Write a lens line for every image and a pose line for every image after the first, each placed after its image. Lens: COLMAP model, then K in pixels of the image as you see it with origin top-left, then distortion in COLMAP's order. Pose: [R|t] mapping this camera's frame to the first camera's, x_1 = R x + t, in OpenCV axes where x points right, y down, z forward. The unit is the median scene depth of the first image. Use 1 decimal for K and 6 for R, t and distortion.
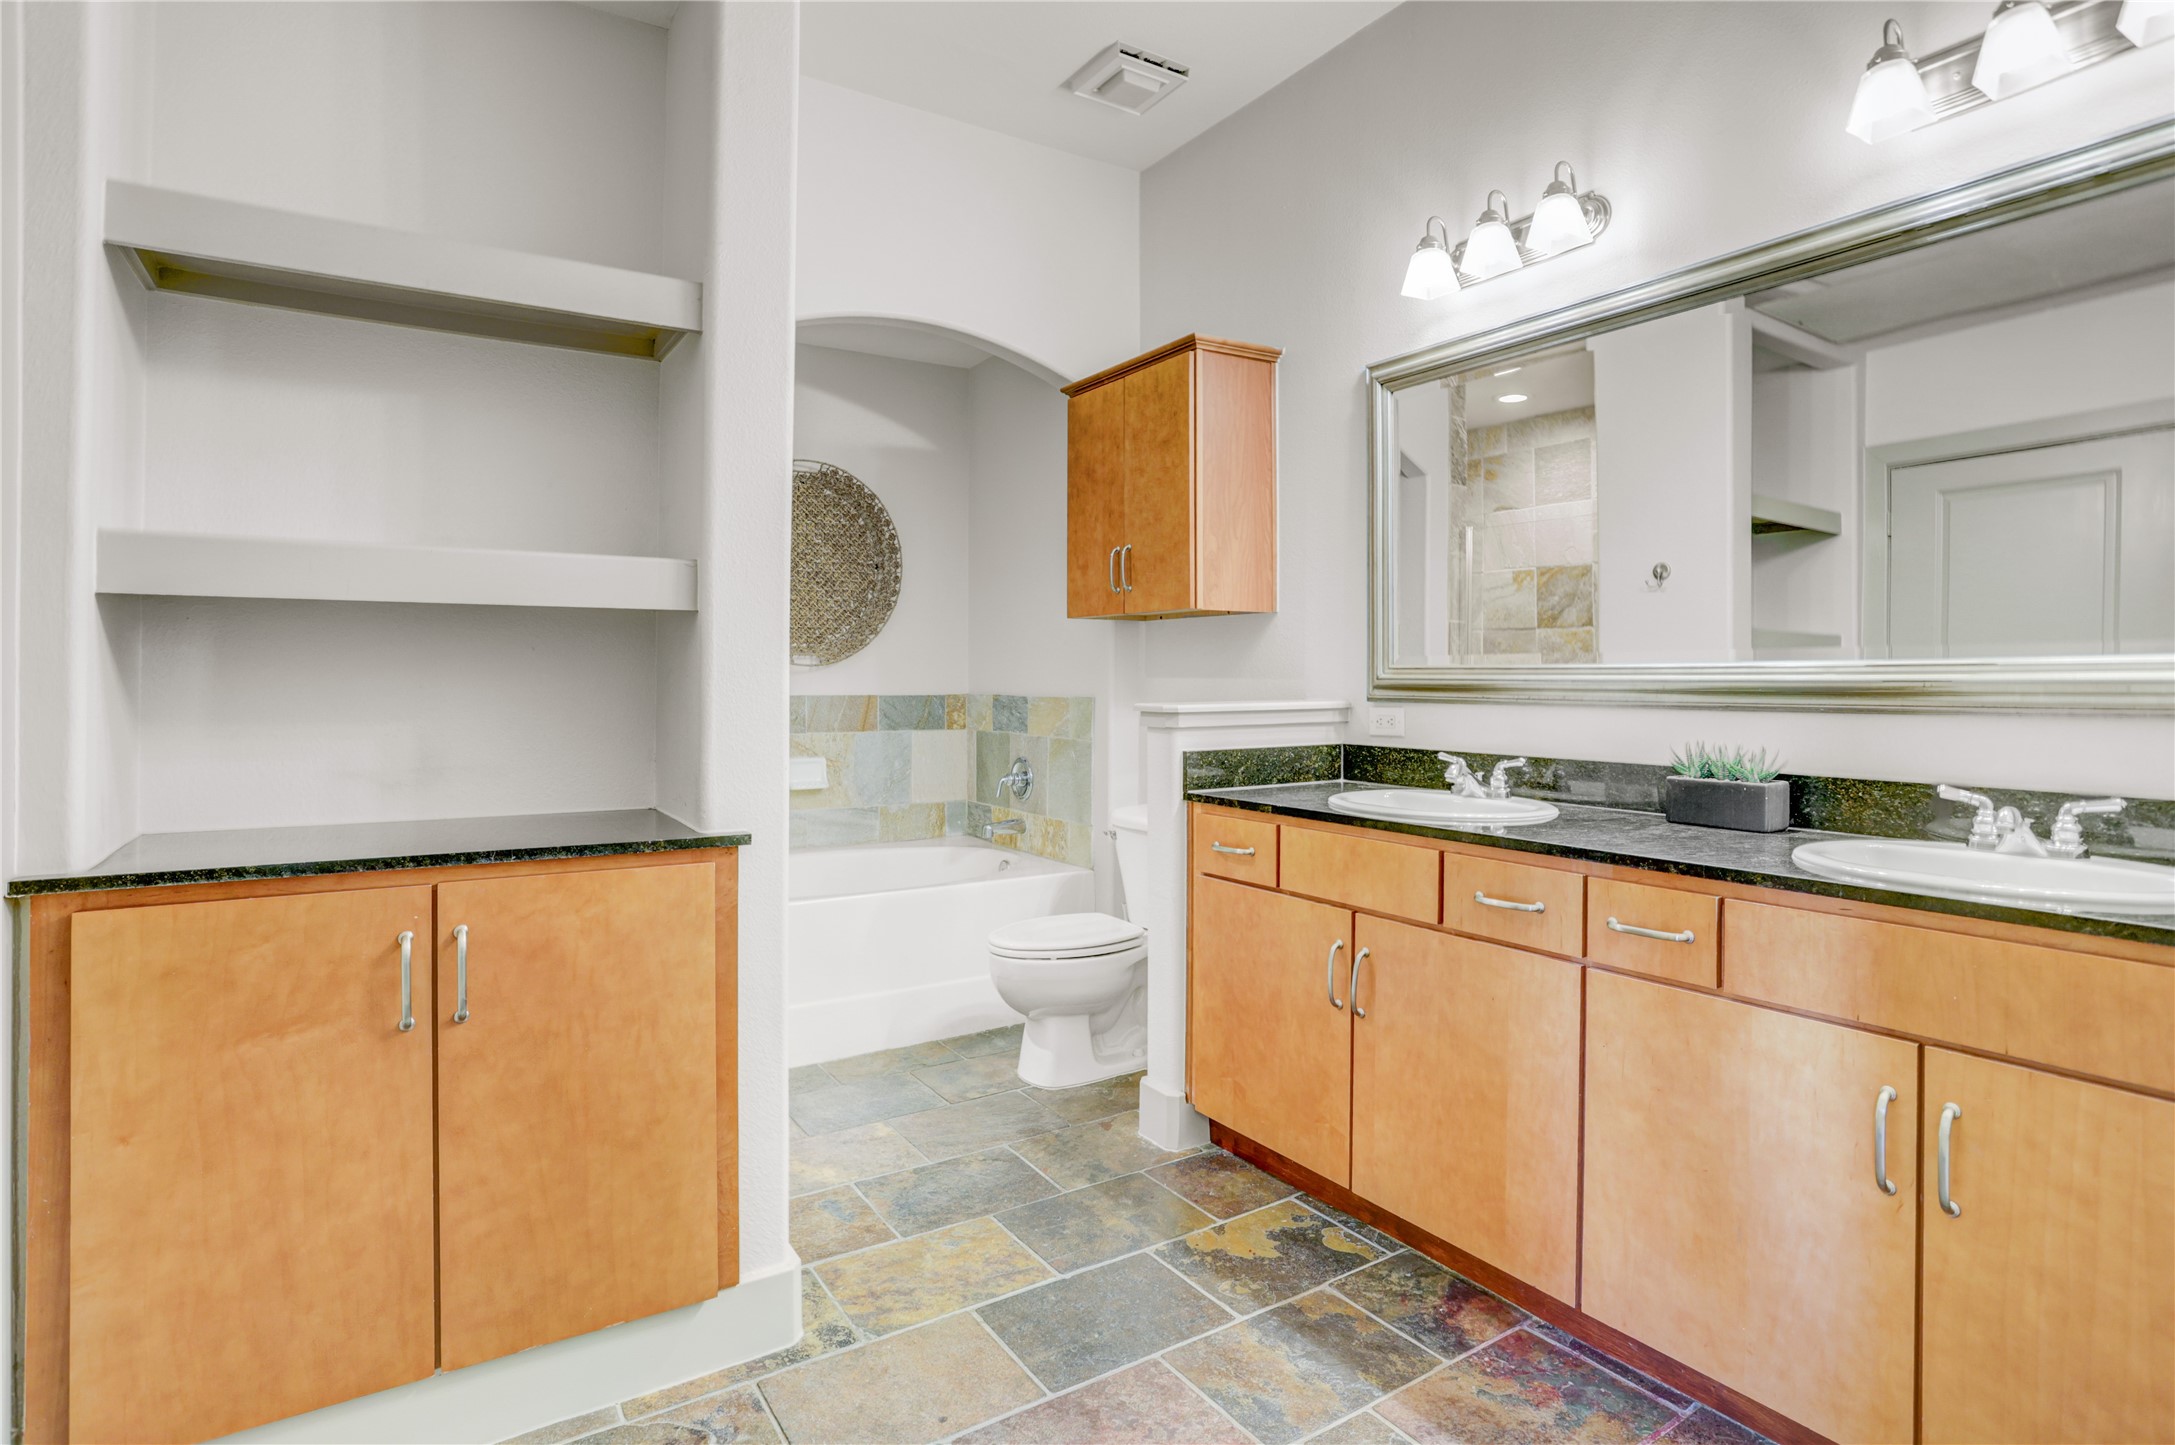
lens RADIAL K [[1077.5, 0, 1096.2], [0, 1077.5, 699.9], [0, 0, 1]] dist [-0.037072, 0.001942]
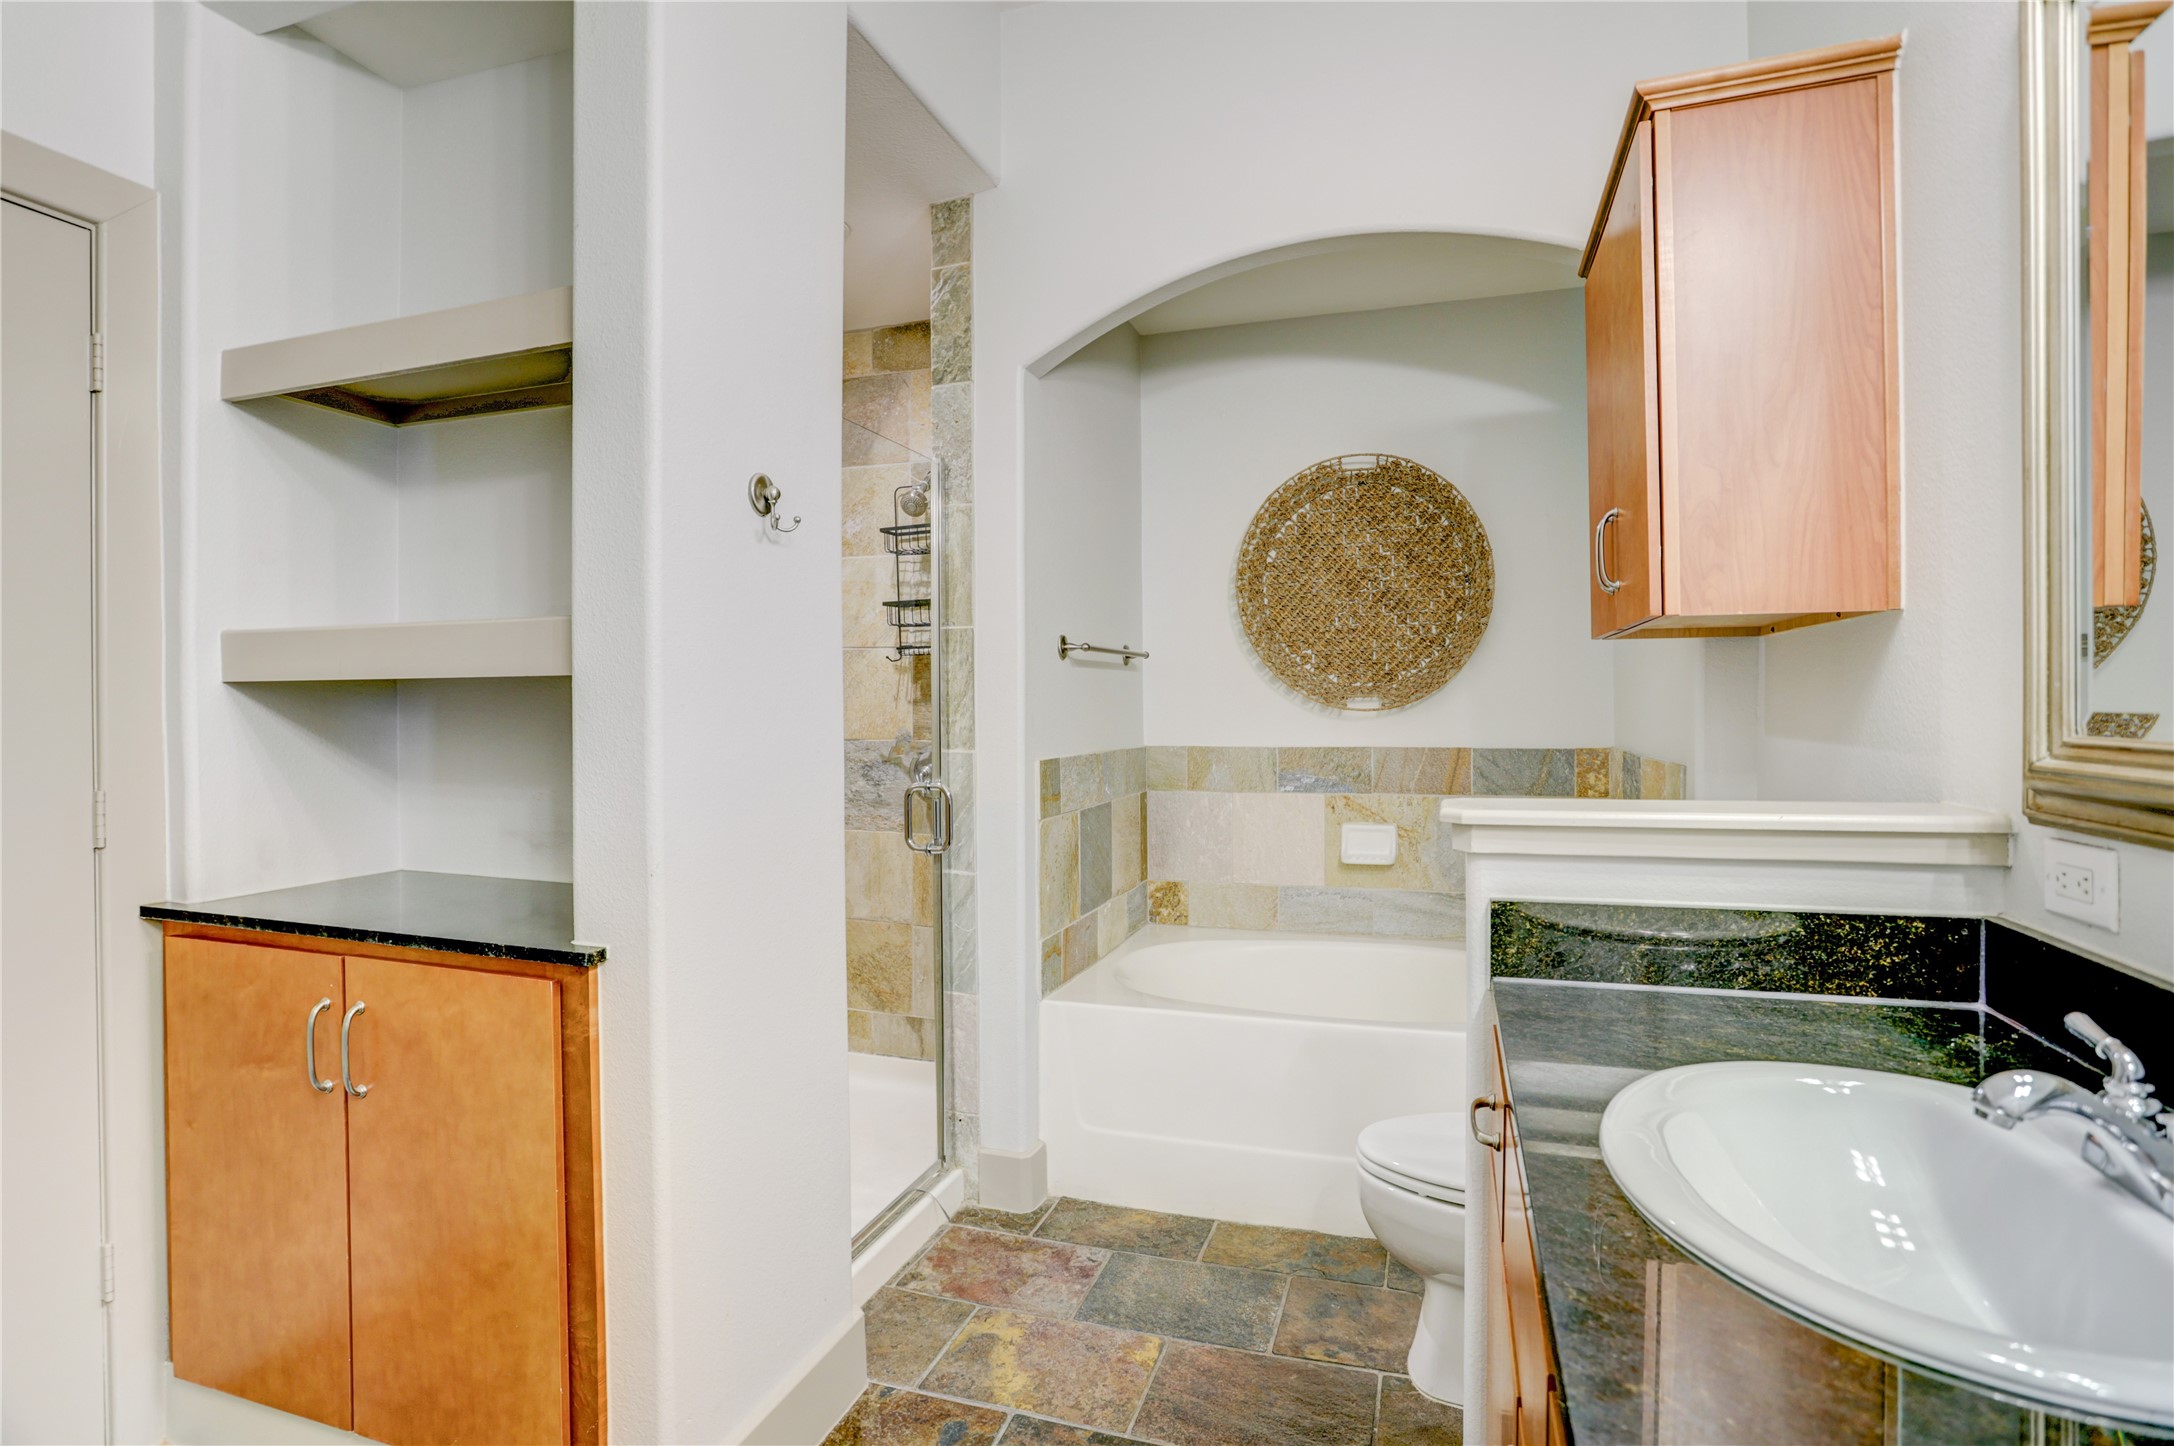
lens RADIAL K [[1077.0, 0, 1088.4], [0, 1077.0, 726.9], [0, 0, 1]] dist [-0.037072, 0.001942]
pose [[0.635787, 0.012665, -0.771761, 0.321161], [-0.011849, 0.999908, 0.006648, -0.032308], [0.771774, 0.004918, 0.635878, 0.477164]]
